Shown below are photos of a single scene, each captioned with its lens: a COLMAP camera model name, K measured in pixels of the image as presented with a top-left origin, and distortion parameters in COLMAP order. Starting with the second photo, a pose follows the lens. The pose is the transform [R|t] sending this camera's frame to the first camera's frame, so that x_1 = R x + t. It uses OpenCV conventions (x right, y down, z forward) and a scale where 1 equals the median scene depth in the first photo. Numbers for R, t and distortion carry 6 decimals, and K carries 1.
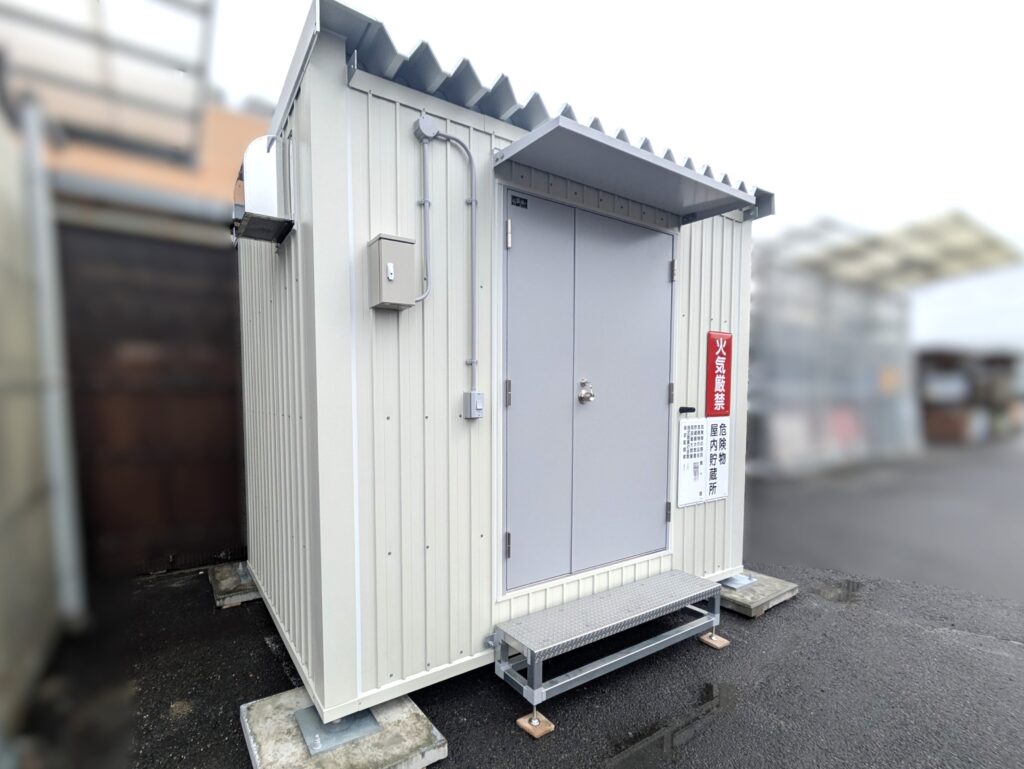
lens RADIAL K [[460.9, 0, 438.5], [0, 460.9, 425.1], [0, 0, 1]] dist [-0.000096, 0.000048]
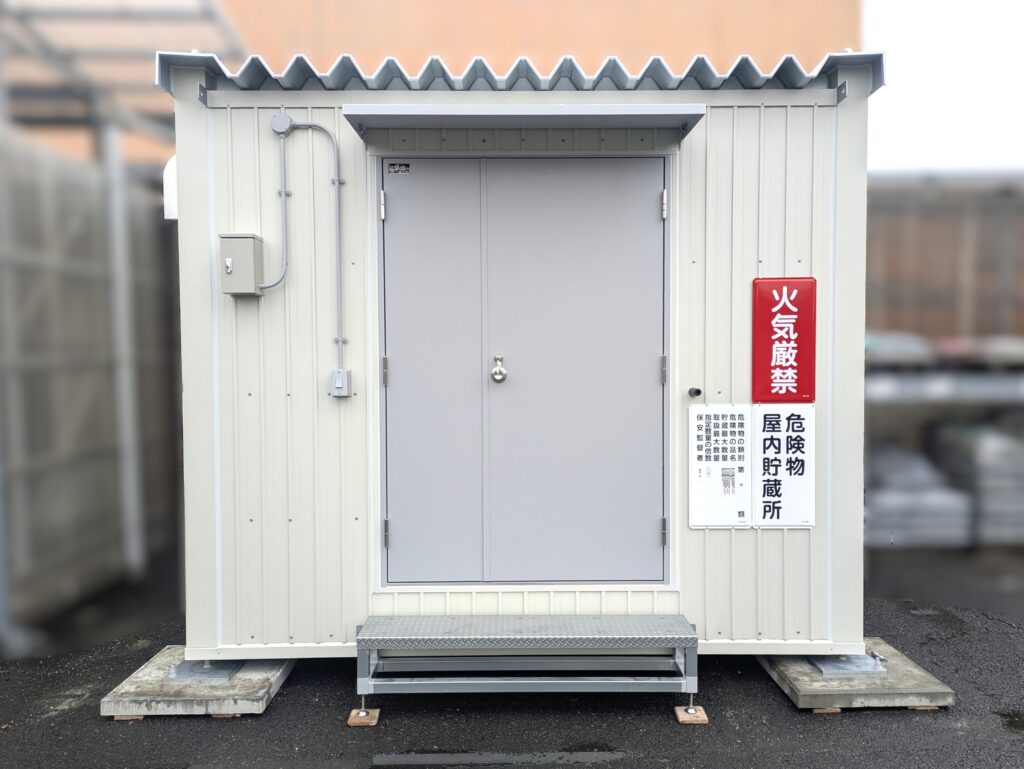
lens RADIAL K [[755.2, 0, 549.7], [0, 755.2, 385.2], [0, 0, 1]] dist [0.088765, -0.107603]
pose [[0.866485, 0.017707, -0.498889, 0.896681], [-0.026809, 0.999579, -0.011084, -0.024149], [0.498483, 0.022979, 0.866595, -0.134533]]
